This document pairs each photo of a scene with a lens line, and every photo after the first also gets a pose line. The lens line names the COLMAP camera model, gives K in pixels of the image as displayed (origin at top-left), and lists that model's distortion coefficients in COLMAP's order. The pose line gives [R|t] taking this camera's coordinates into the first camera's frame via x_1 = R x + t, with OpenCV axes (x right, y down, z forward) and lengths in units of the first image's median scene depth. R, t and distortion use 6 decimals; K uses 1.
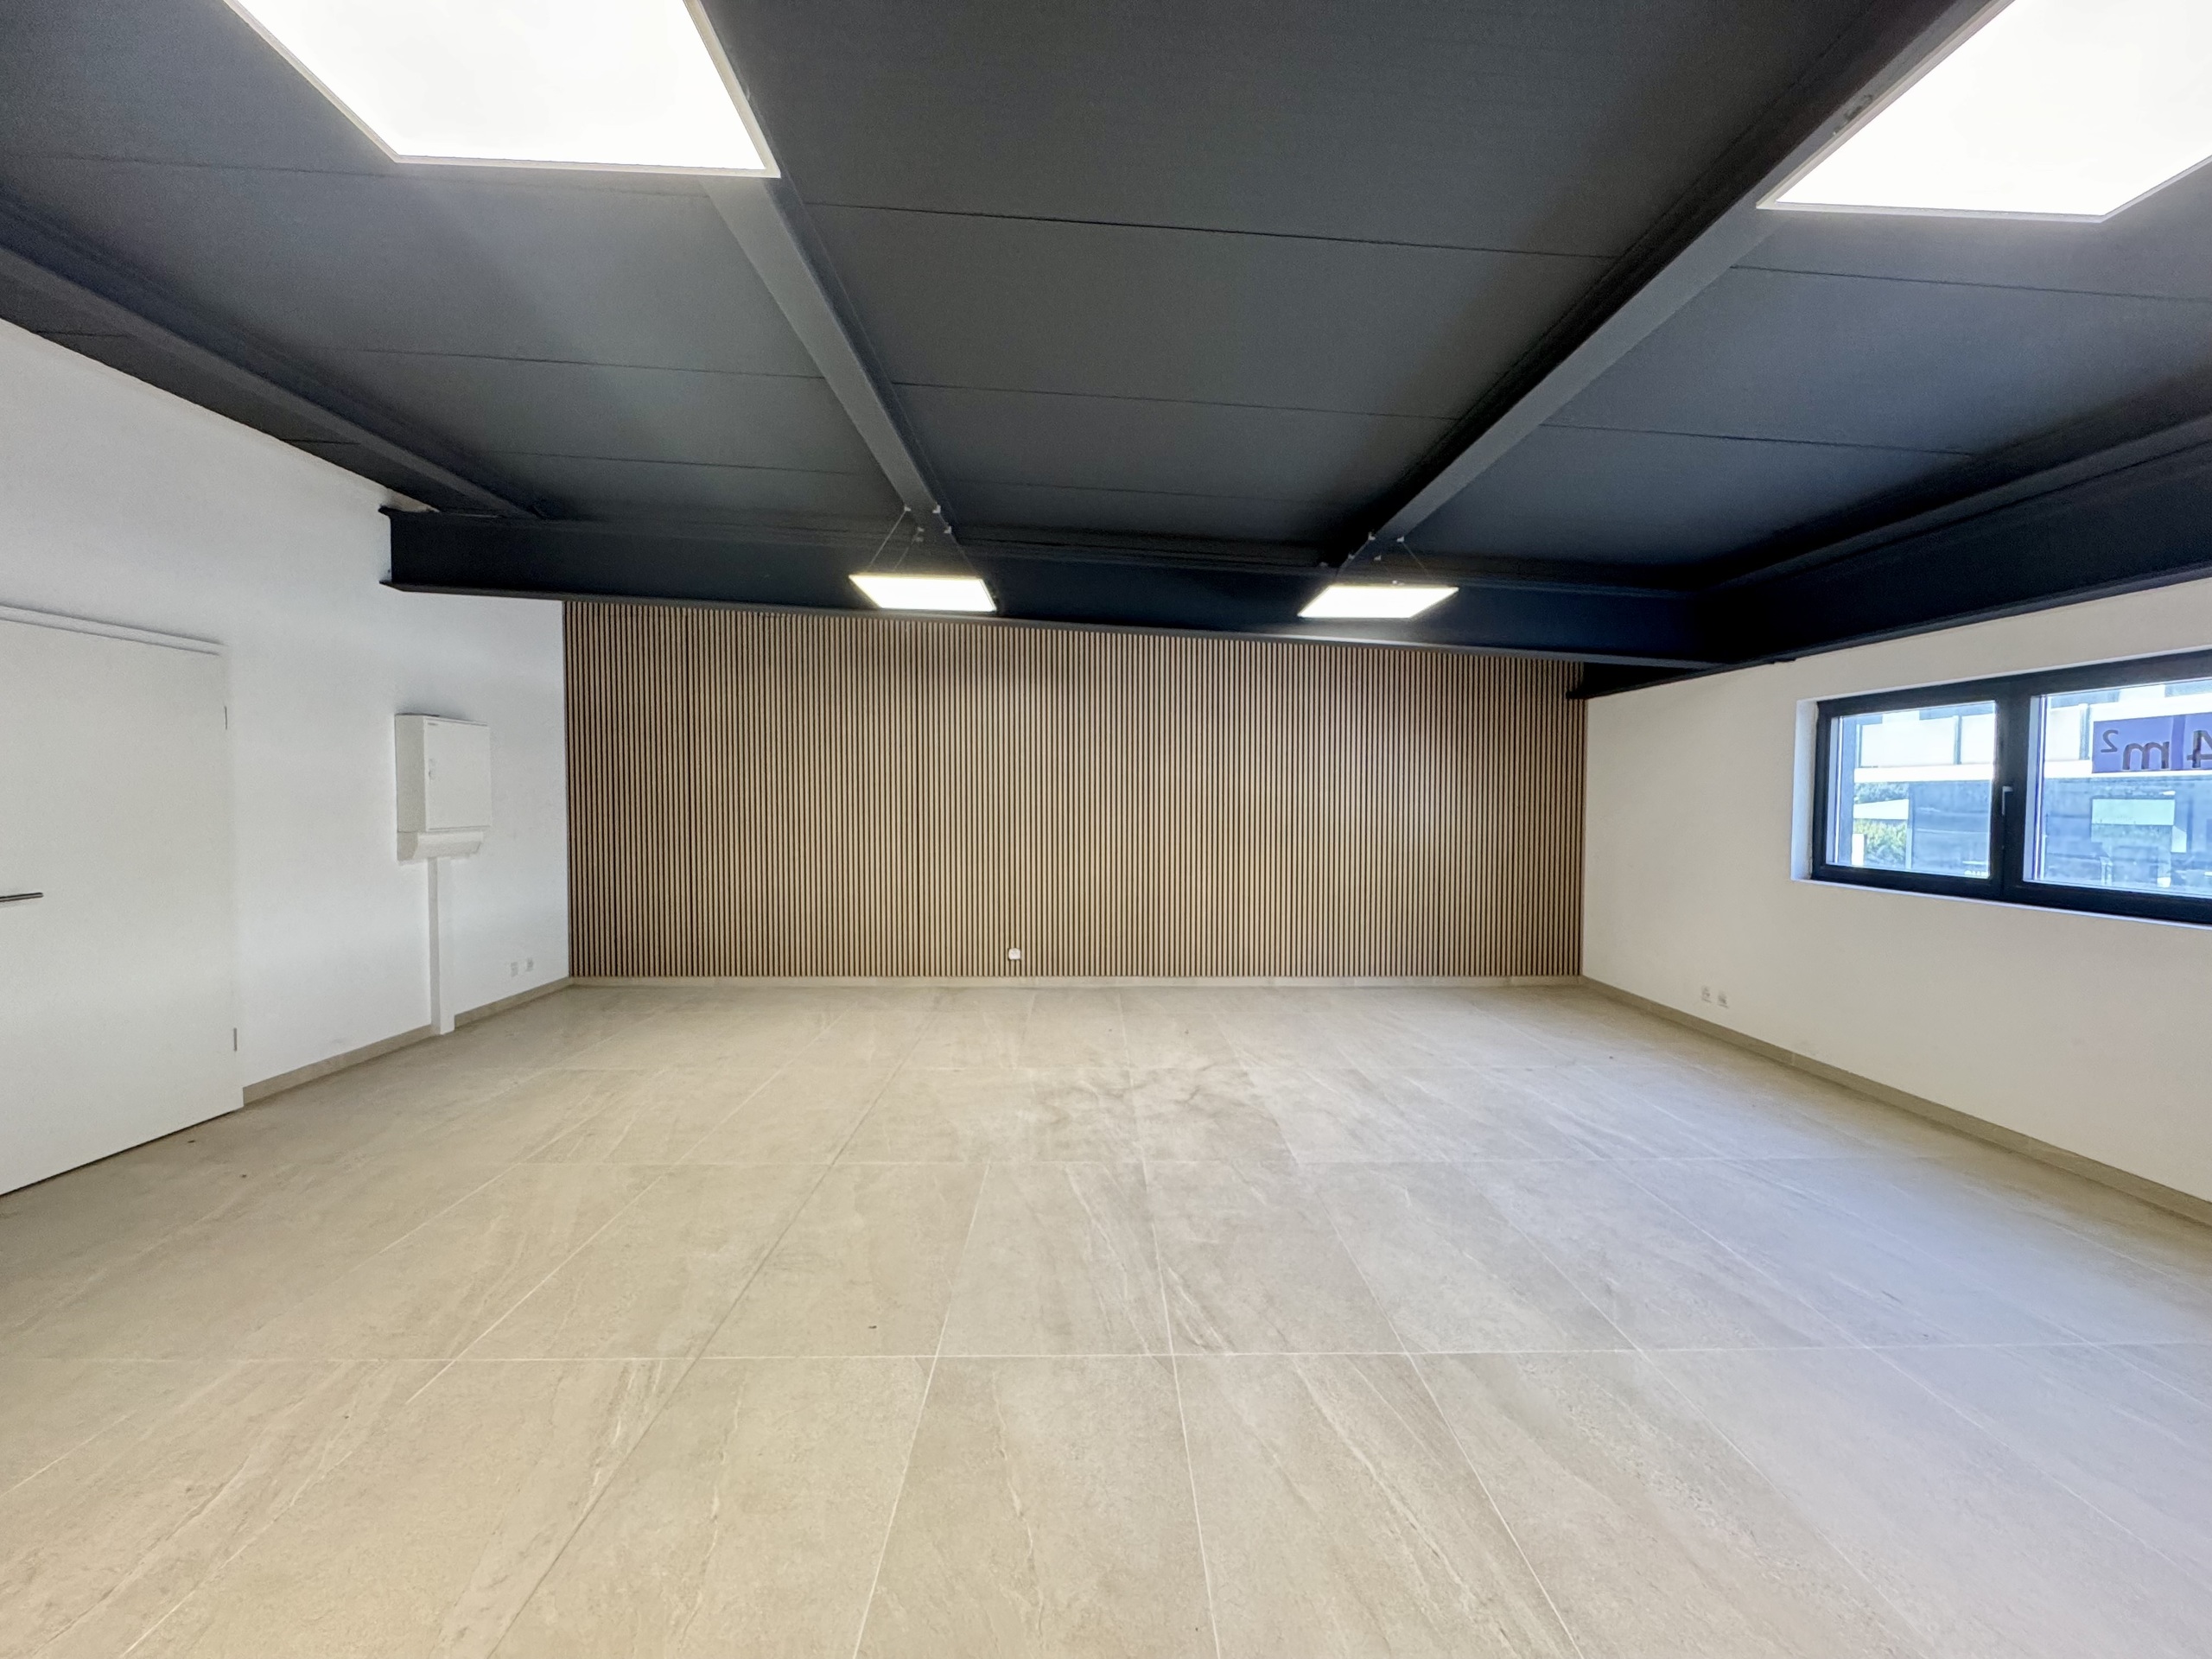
lens RADIAL K [[888.3, 0, 1106.0], [0, 888.3, 829.5], [0, 0, 1]] dist [-0.005723, 0.000343]
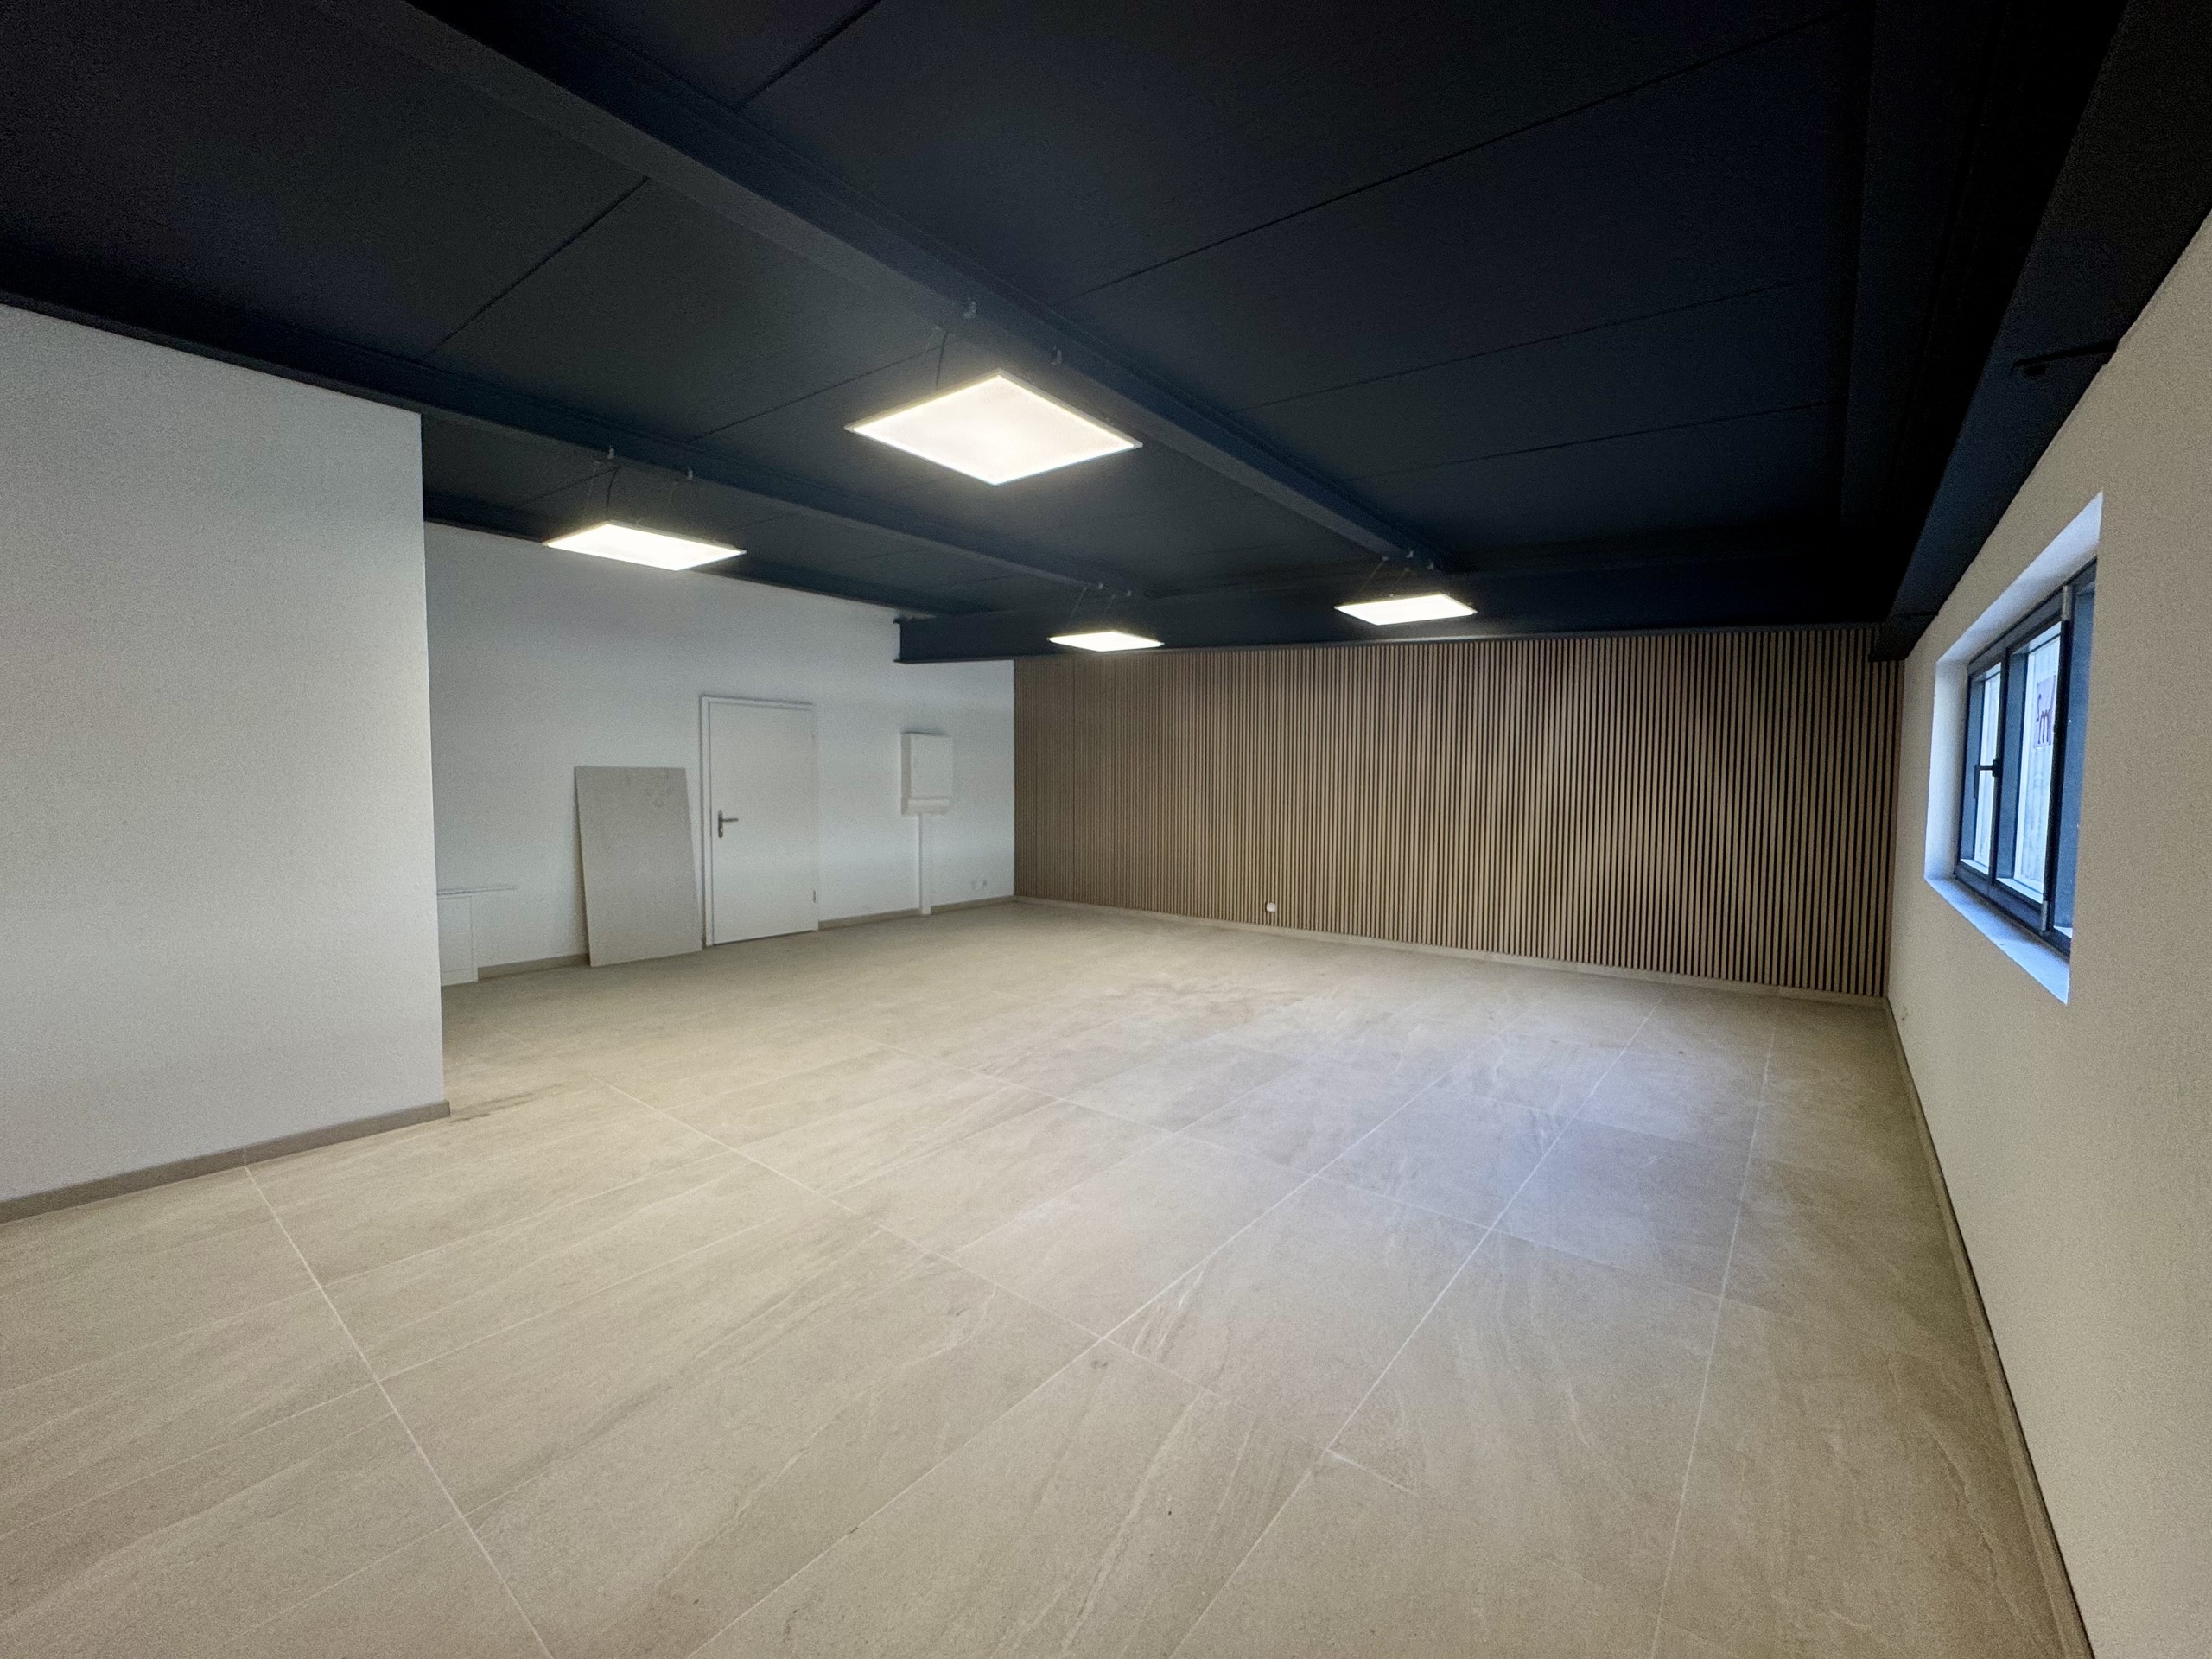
lens RADIAL K [[888.3, 0, 1106.0], [0, 888.3, 829.5], [0, 0, 1]] dist [-0.005723, 0.000343]
pose [[0.766032, 0.034817, -0.641859, 0.713907], [-0.025973, 0.999393, 0.023213, 0.013570], [0.642278, -0.001111, 0.766471, -0.124312]]
